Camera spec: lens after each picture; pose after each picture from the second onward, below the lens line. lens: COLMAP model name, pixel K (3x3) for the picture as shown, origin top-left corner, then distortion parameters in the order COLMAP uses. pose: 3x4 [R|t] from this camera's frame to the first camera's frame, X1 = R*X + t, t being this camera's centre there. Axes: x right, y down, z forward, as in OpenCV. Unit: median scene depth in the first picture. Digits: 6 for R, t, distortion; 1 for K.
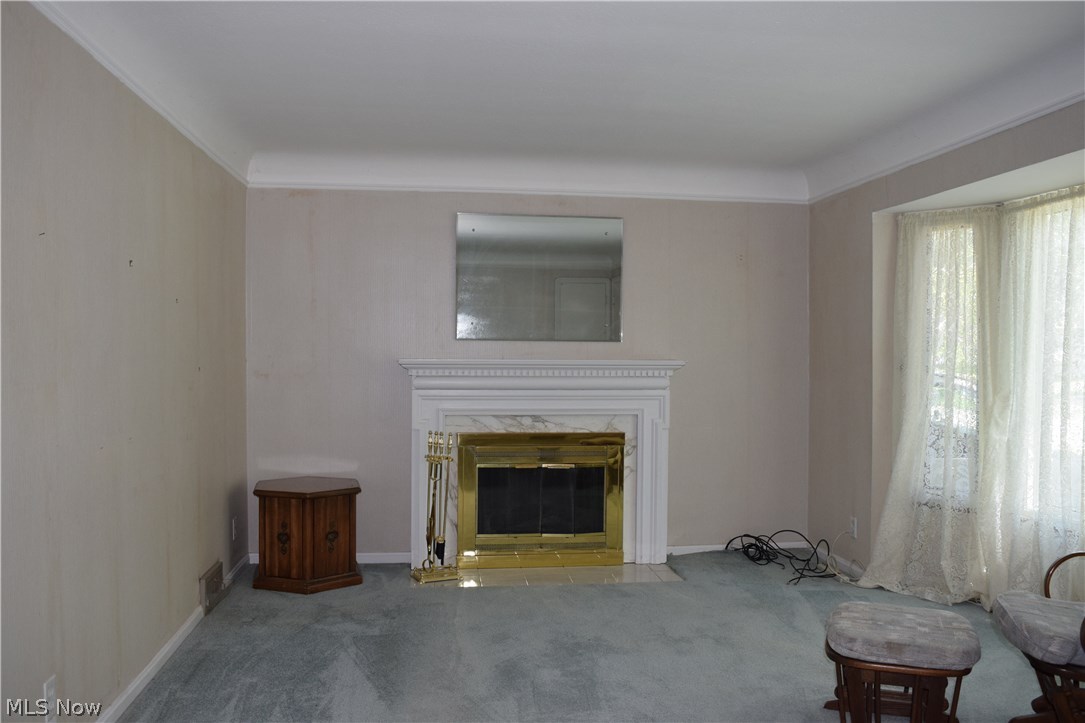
lens RADIAL K [[862.5, 0, 541.0], [0, 862.5, 360.8], [0, 0, 1]] dist [-0.089396, 0.004099]
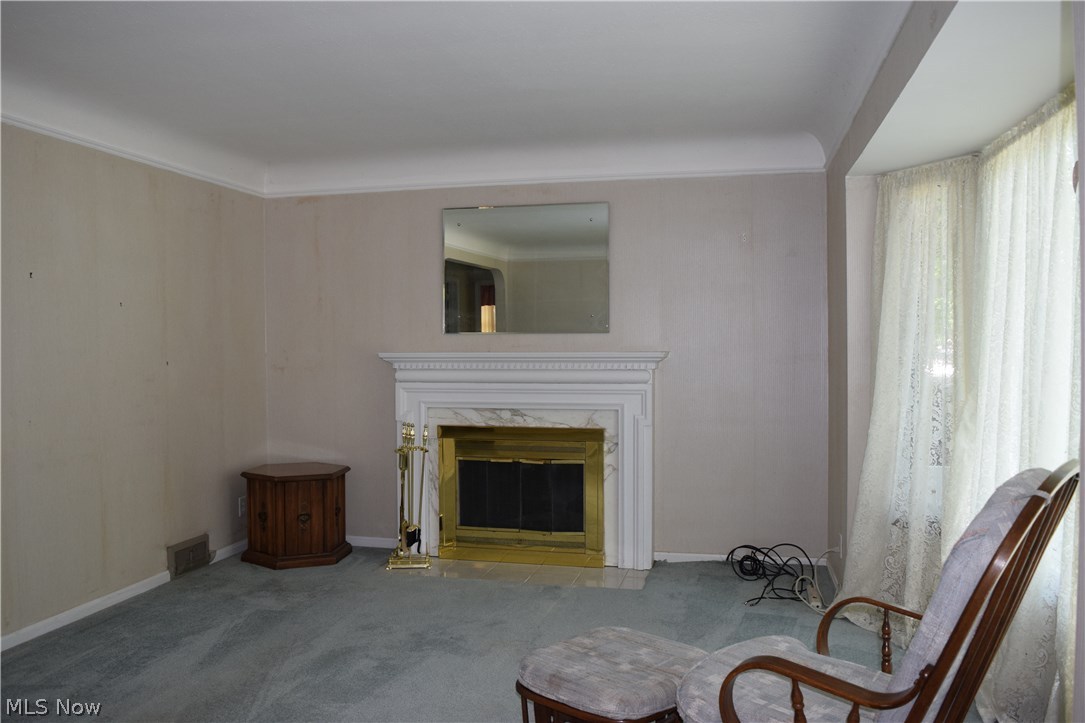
lens RADIAL K [[862.5, 0, 541.7], [0, 862.5, 360.8], [0, 0, 1]] dist [-0.089396, 0.004099]
pose [[0.935690, -0.003870, -0.352803, 0.381155], [0.006887, 0.999950, 0.007298, 0.001194], [0.352757, -0.009258, 0.935669, 0.091414]]
